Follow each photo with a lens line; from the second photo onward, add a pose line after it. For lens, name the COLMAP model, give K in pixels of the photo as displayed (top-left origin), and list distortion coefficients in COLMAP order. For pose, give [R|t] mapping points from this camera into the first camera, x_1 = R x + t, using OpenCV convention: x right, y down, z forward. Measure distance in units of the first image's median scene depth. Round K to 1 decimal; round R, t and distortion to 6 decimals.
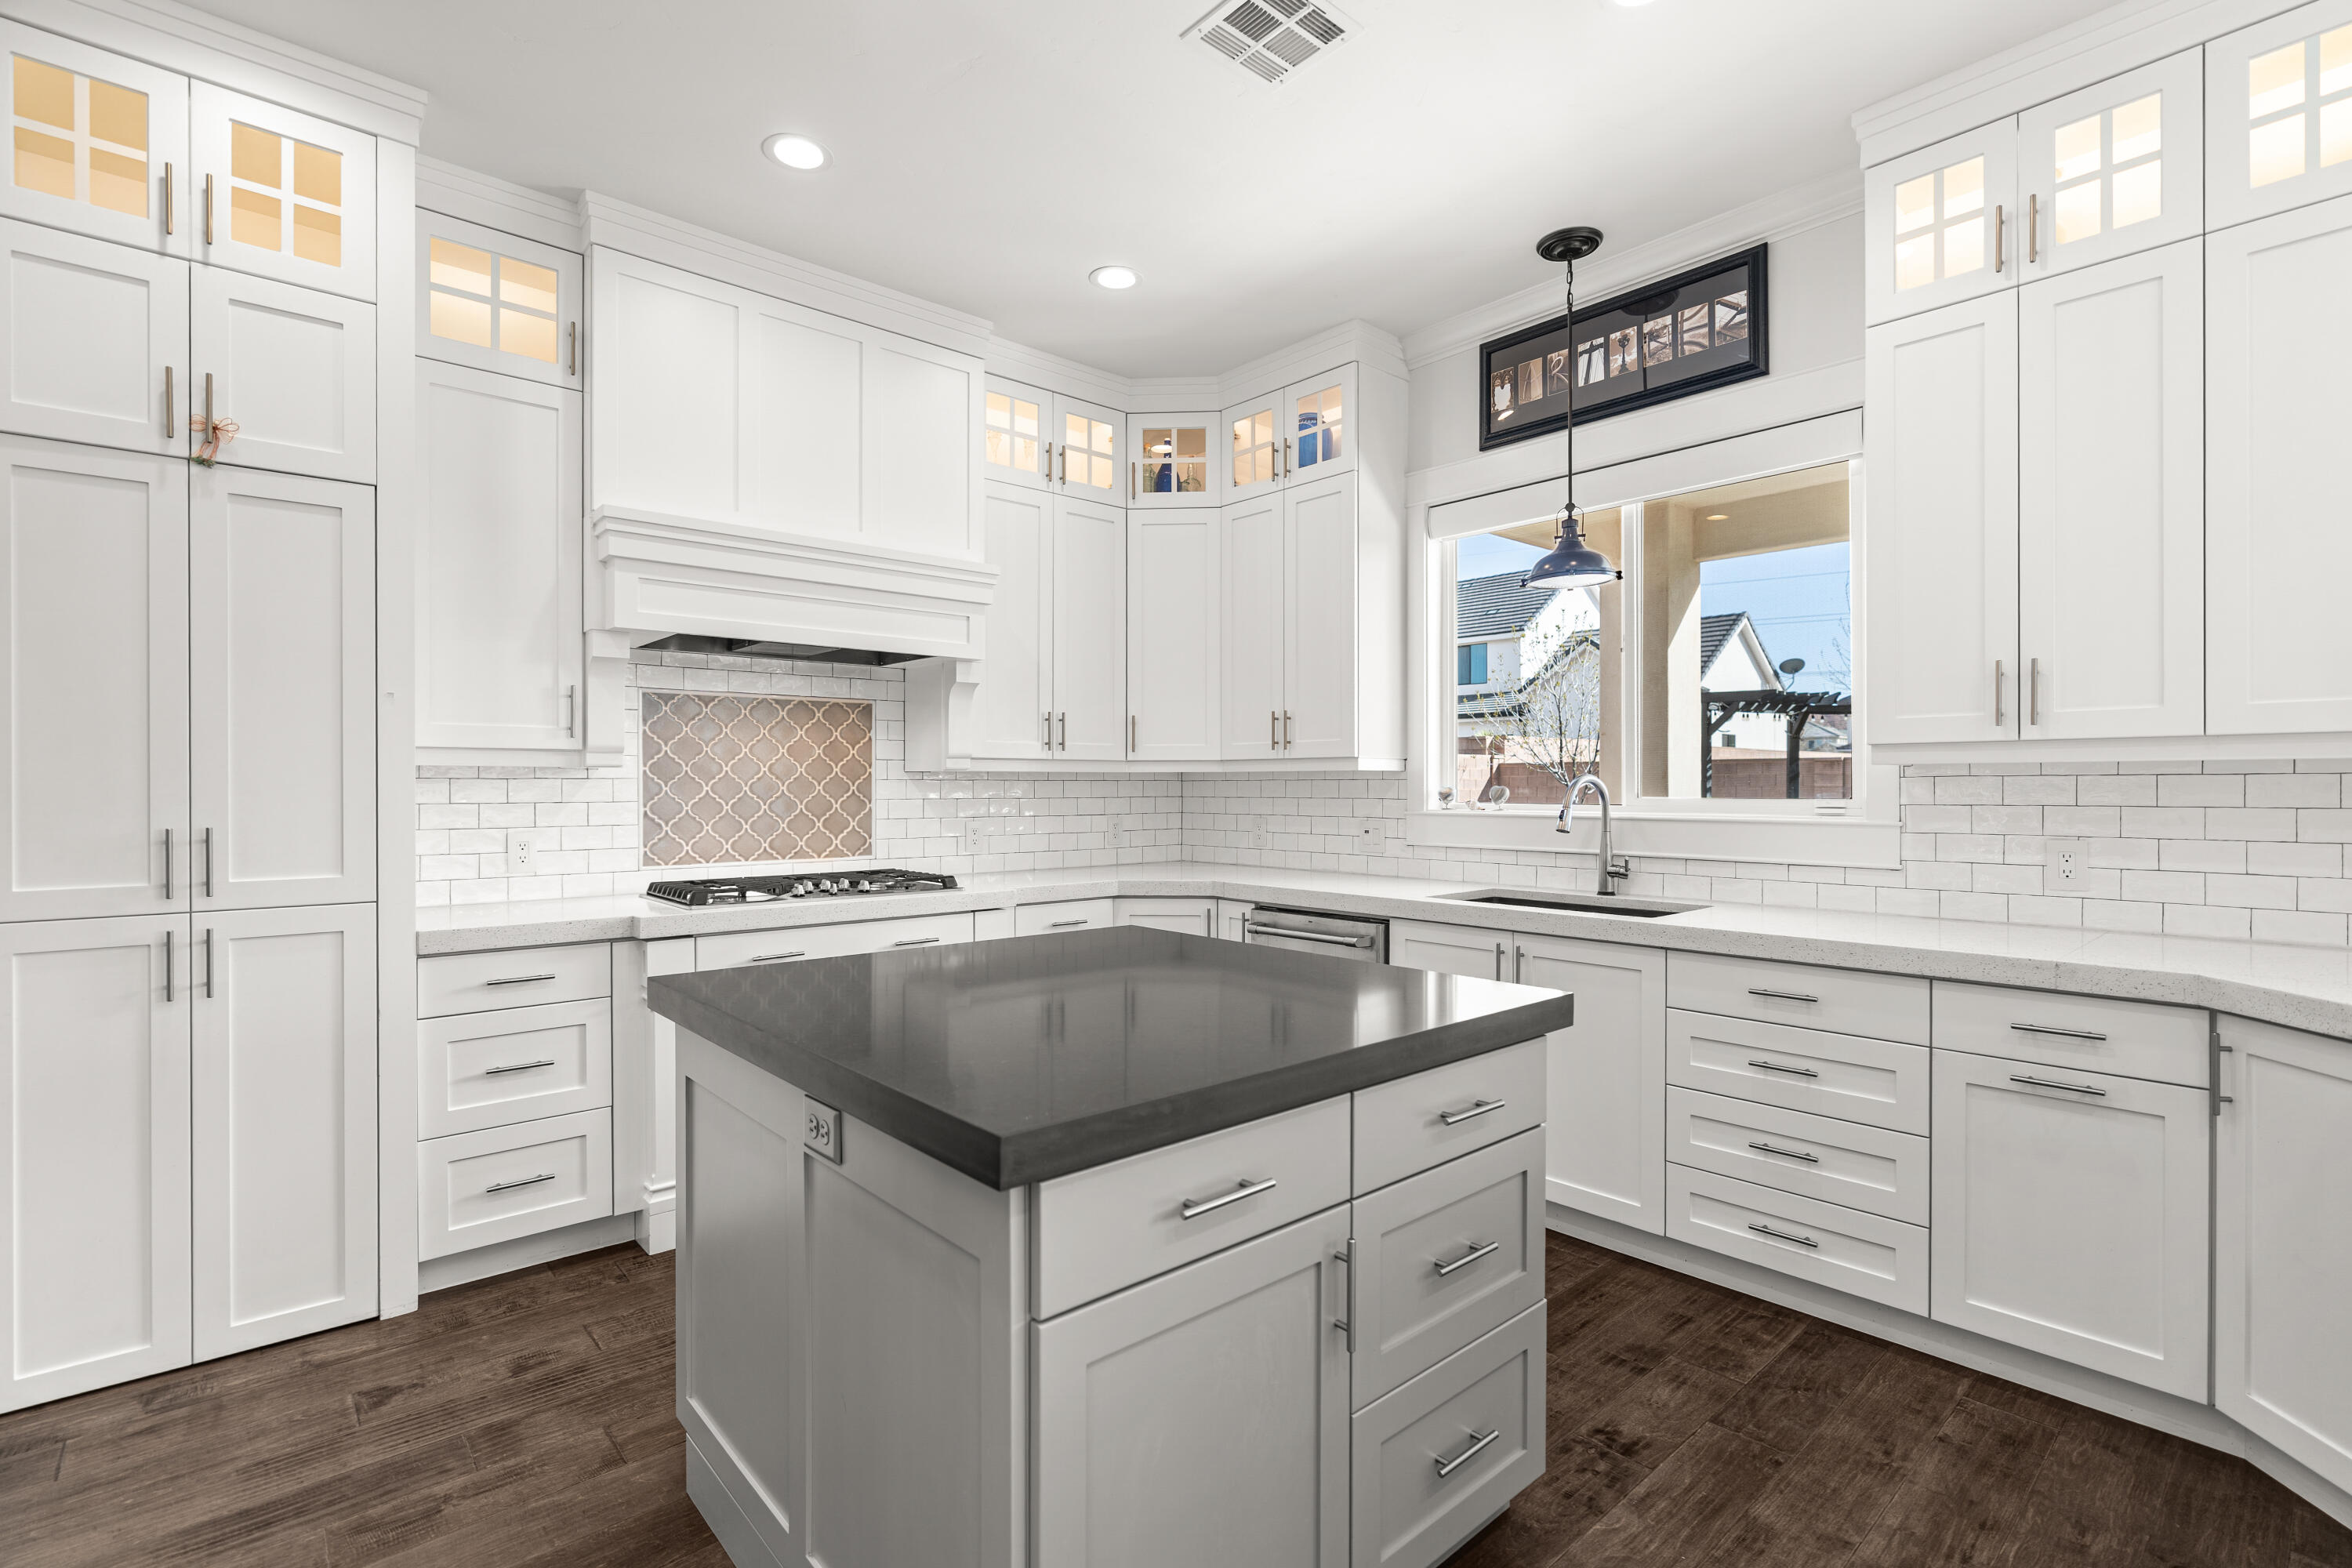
lens RADIAL K [[1080.6, 0, 1183.7], [0, 1080.6, 792.2], [0, 0, 1]] dist [-0.008228, 0.003121]
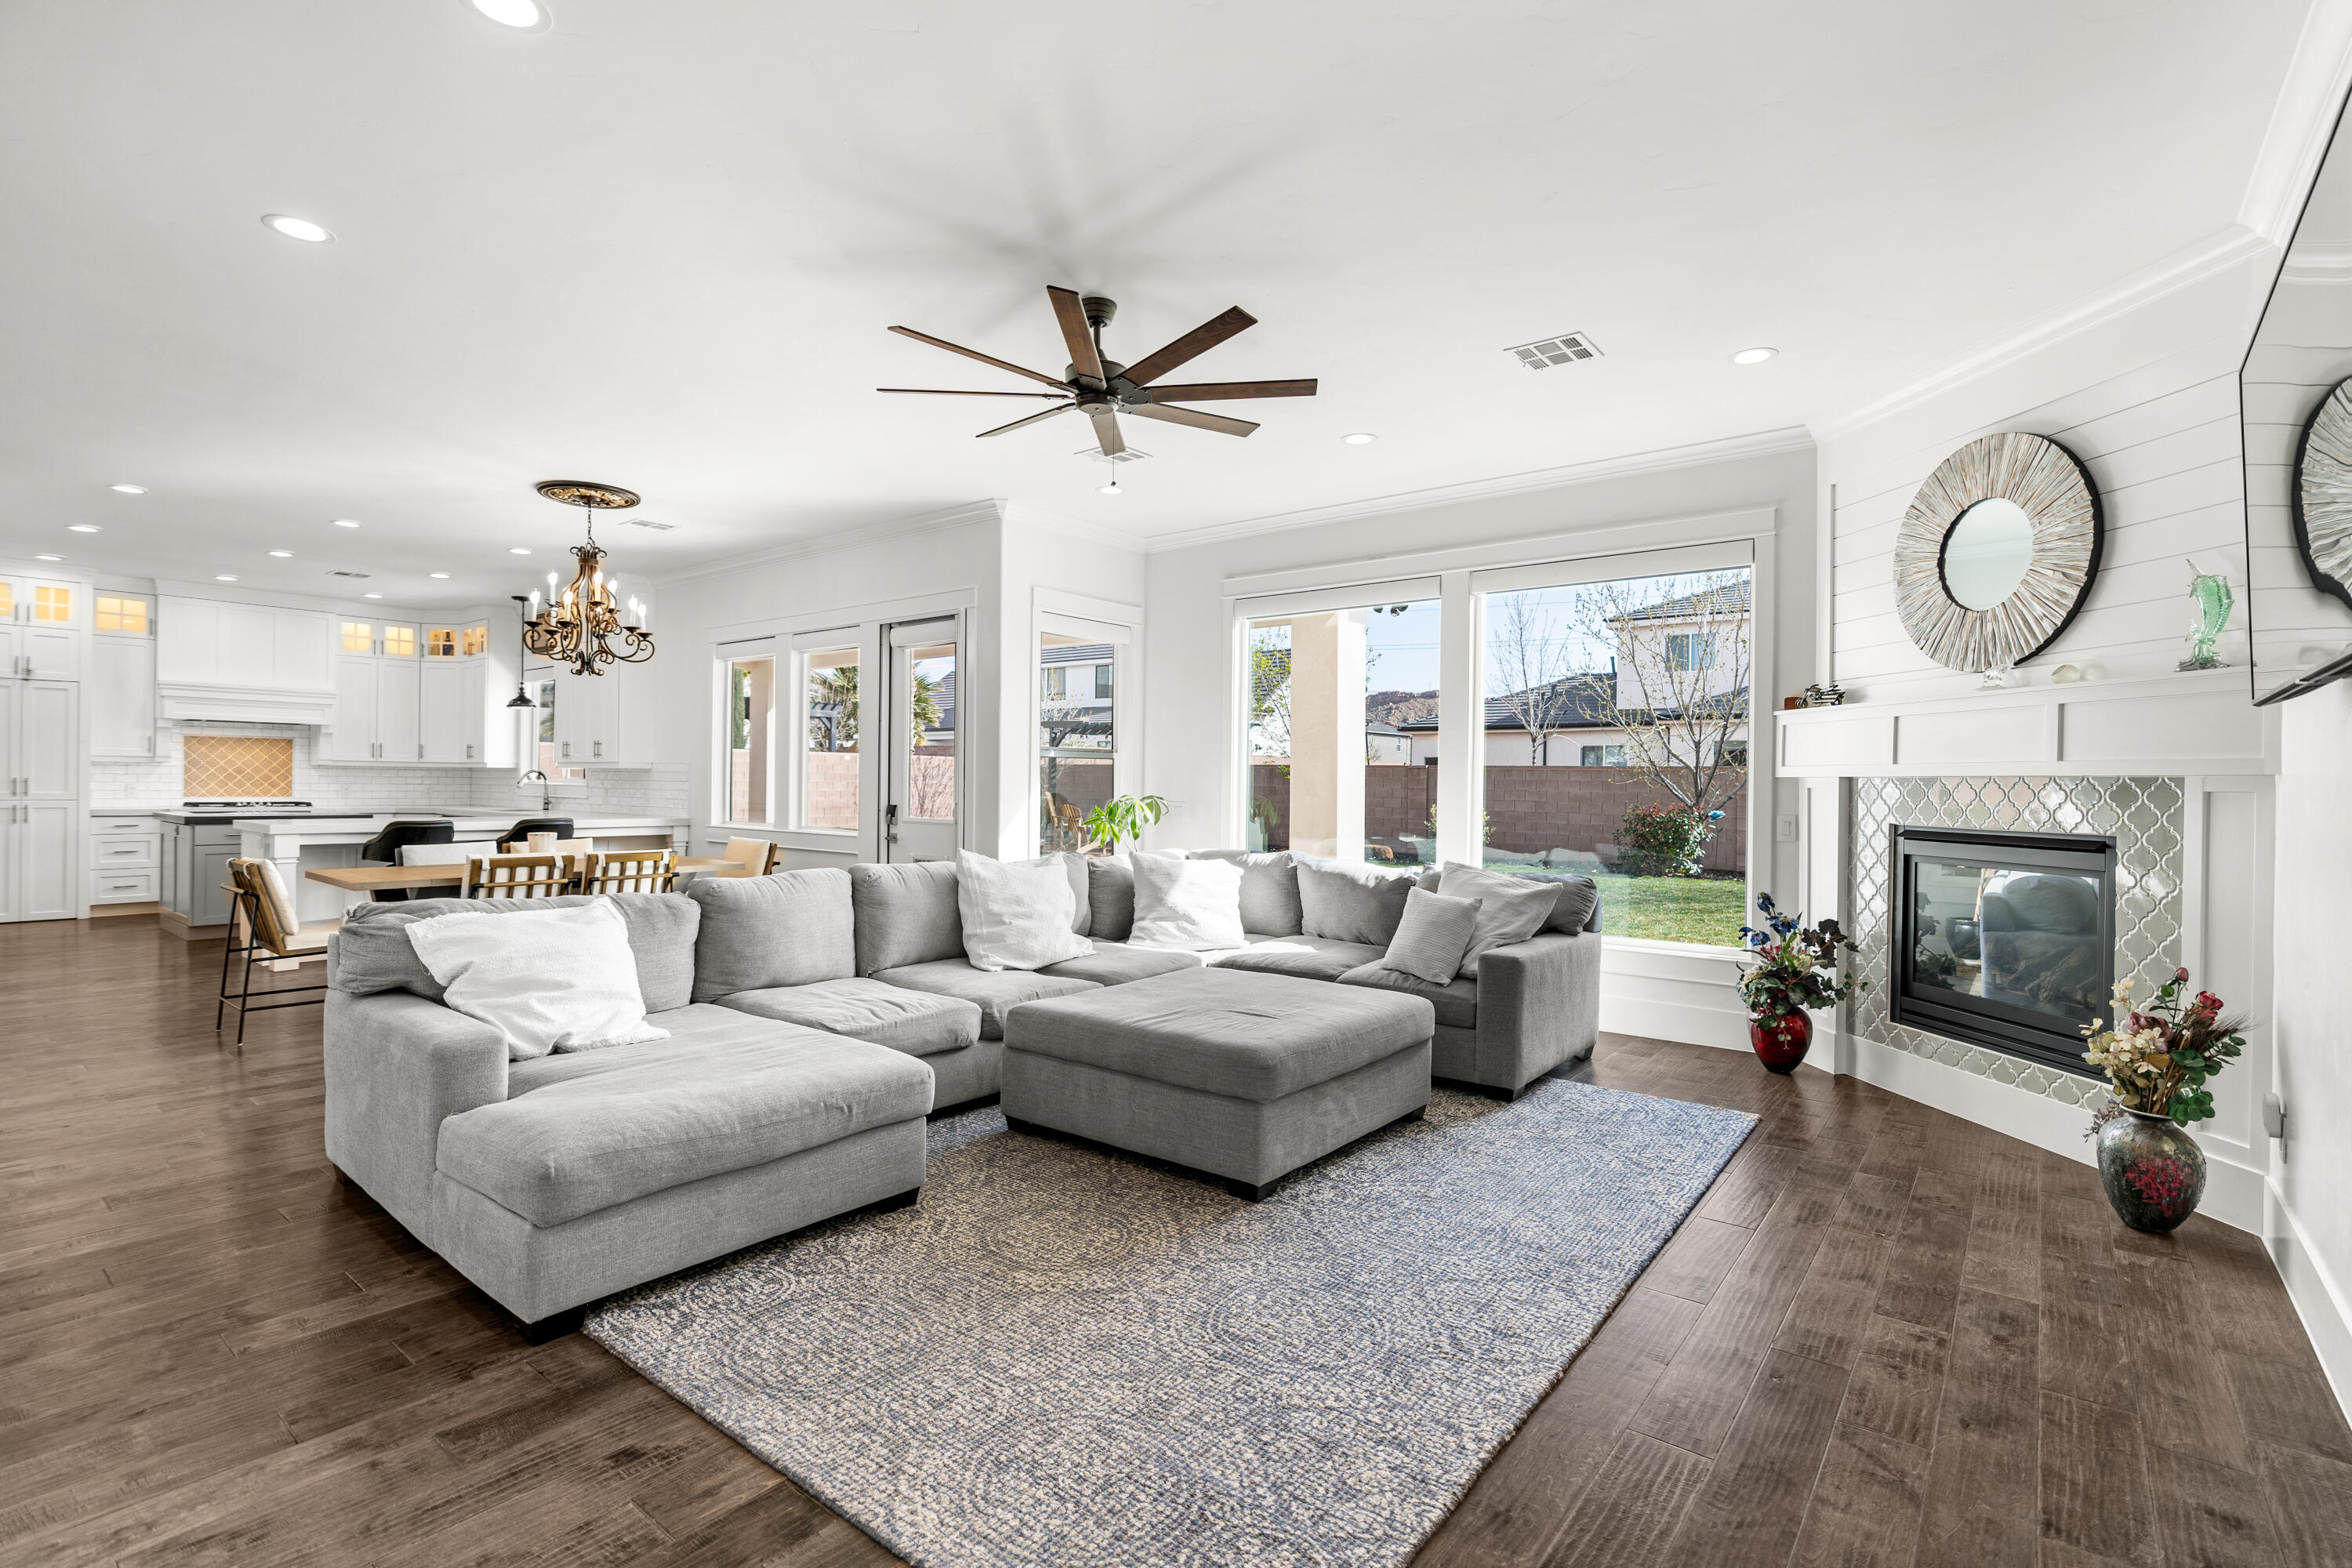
lens RADIAL K [[1080.6, 0, 1181.5], [0, 1080.6, 787.9], [0, 0, 1]] dist [-0.008228, 0.003121]
pose [[0.984804, 0.012060, 0.173249, 1.690593], [-0.011979, 0.999927, -0.001514, 0.018284], [-0.173255, -0.000584, 0.984877, -2.377317]]
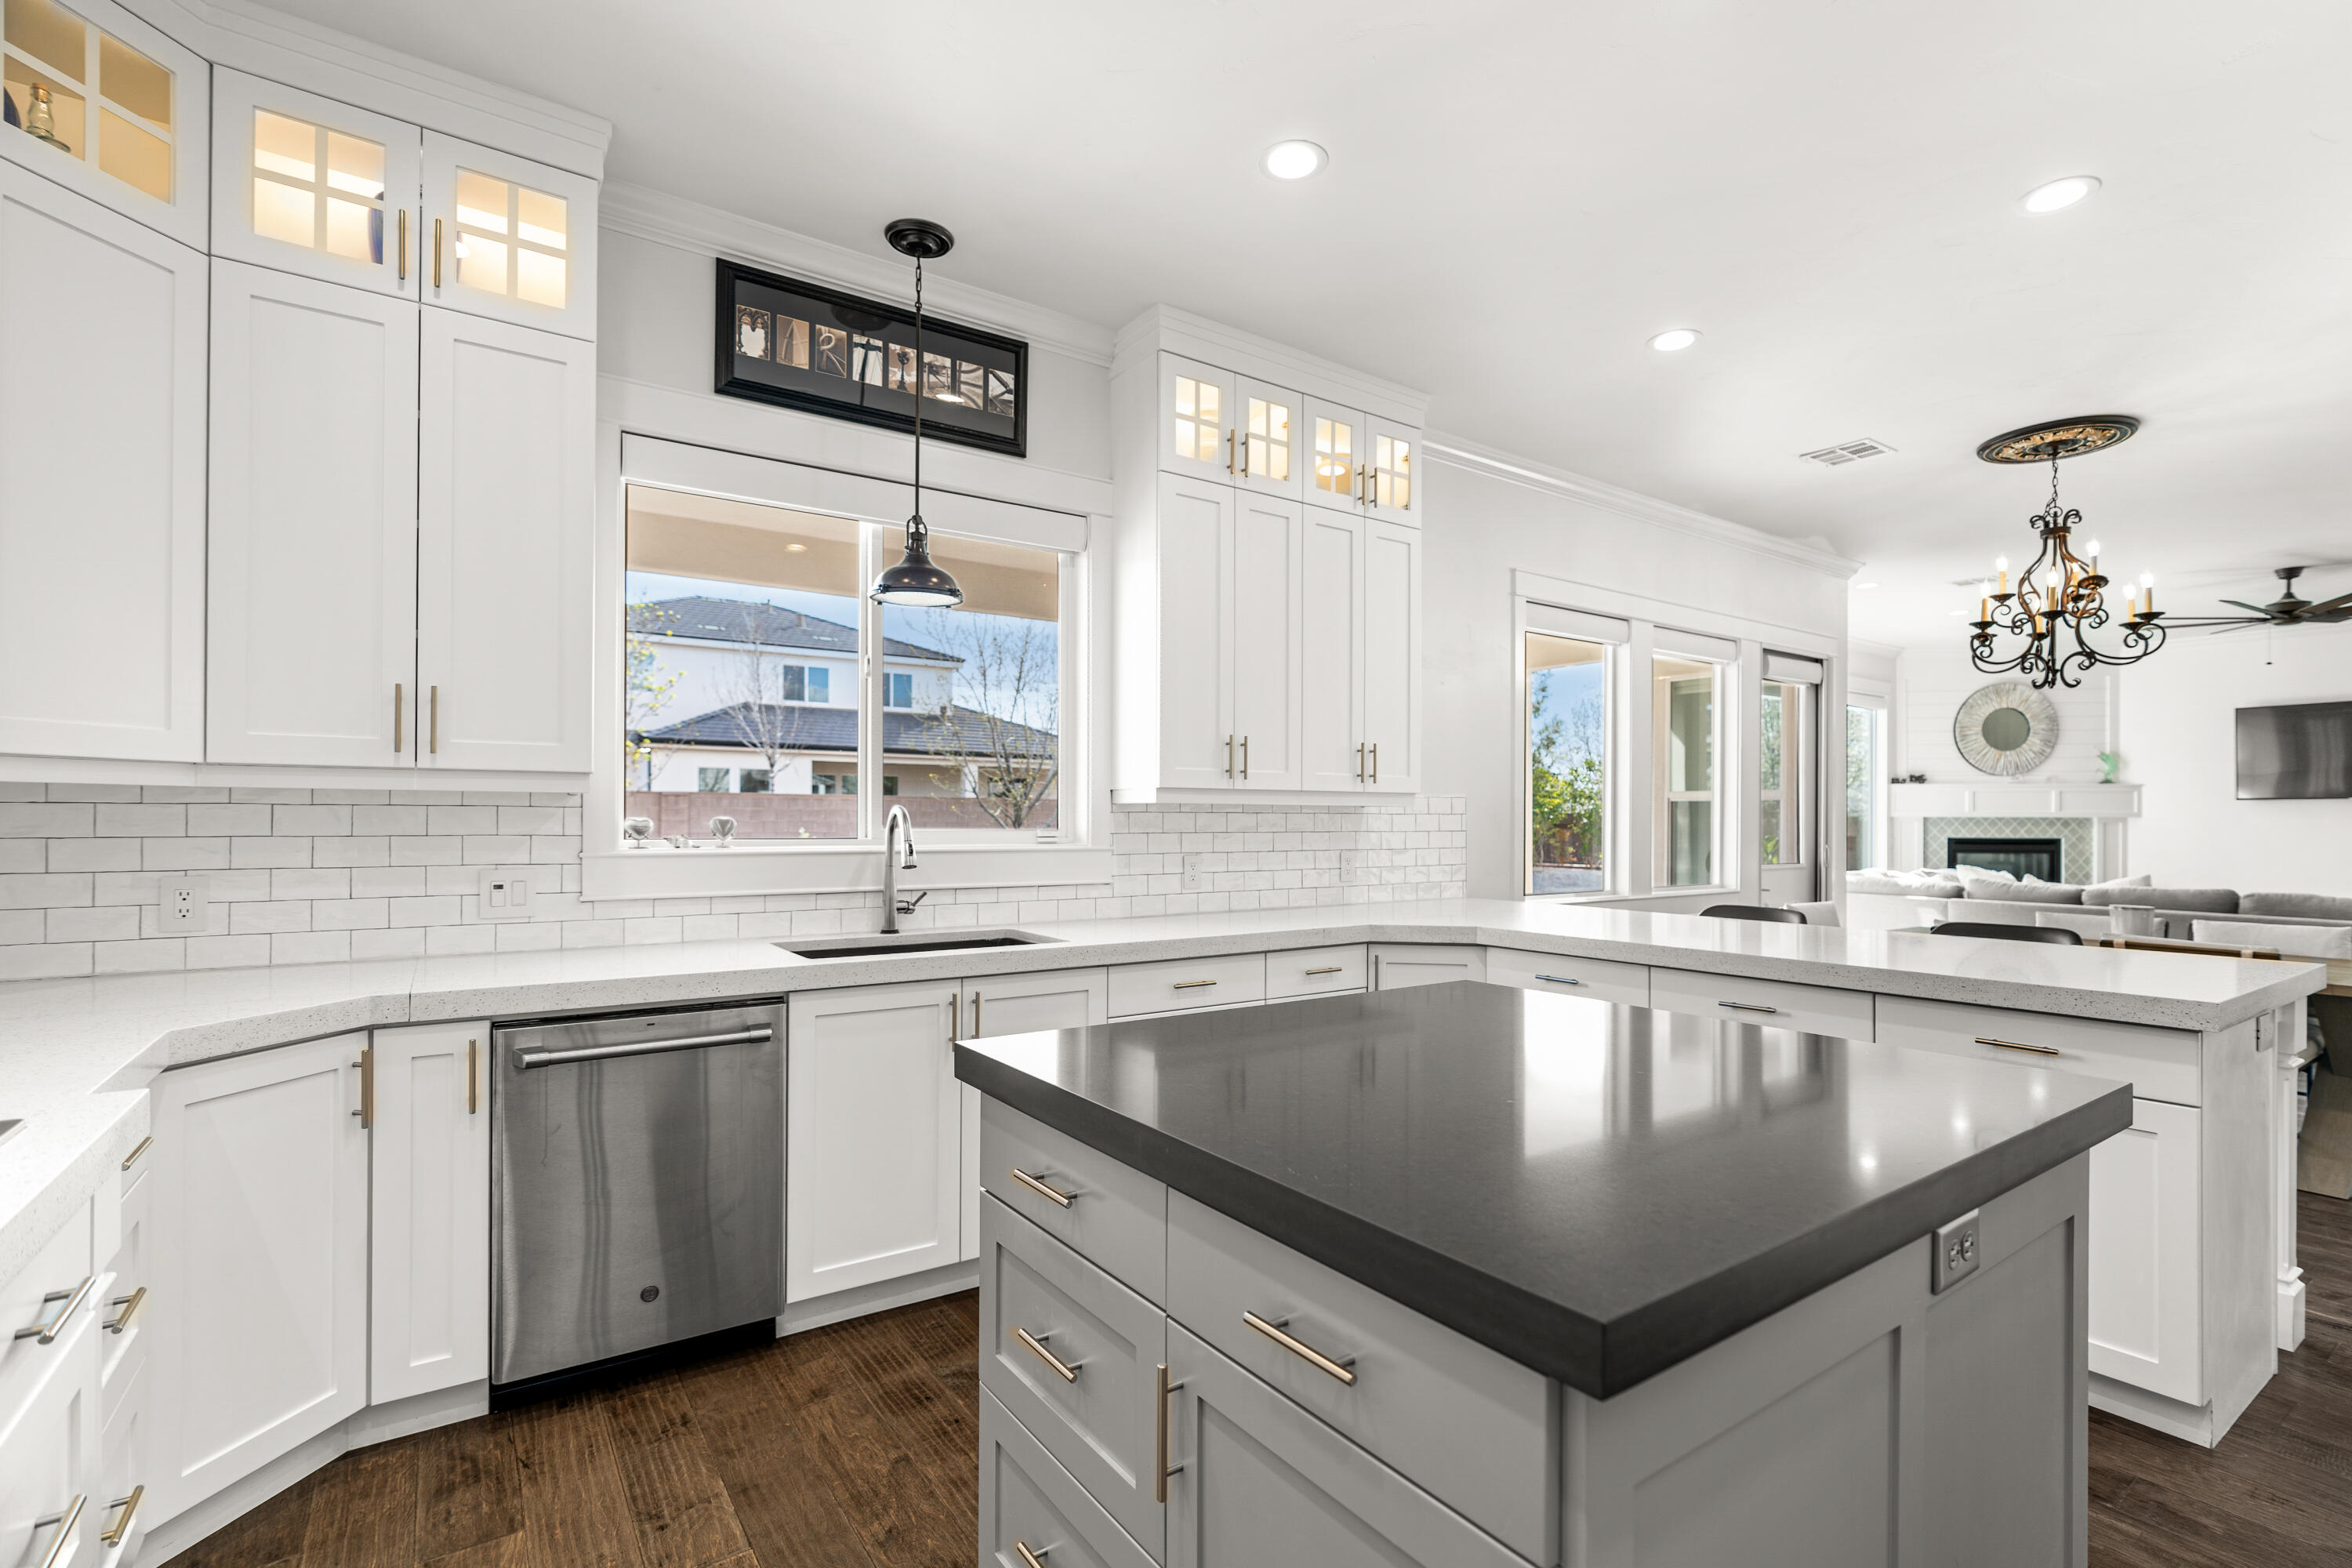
lens RADIAL K [[1080.6, 0, 1194.5], [0, 1080.6, 807.2], [0, 0, 1]] dist [-0.008228, 0.003121]
pose [[0.115297, 0.011018, 0.993270, -0.539272], [0.000853, 0.999937, -0.011191, -0.004283], [-0.993331, 0.002137, 0.115280, 0.654589]]
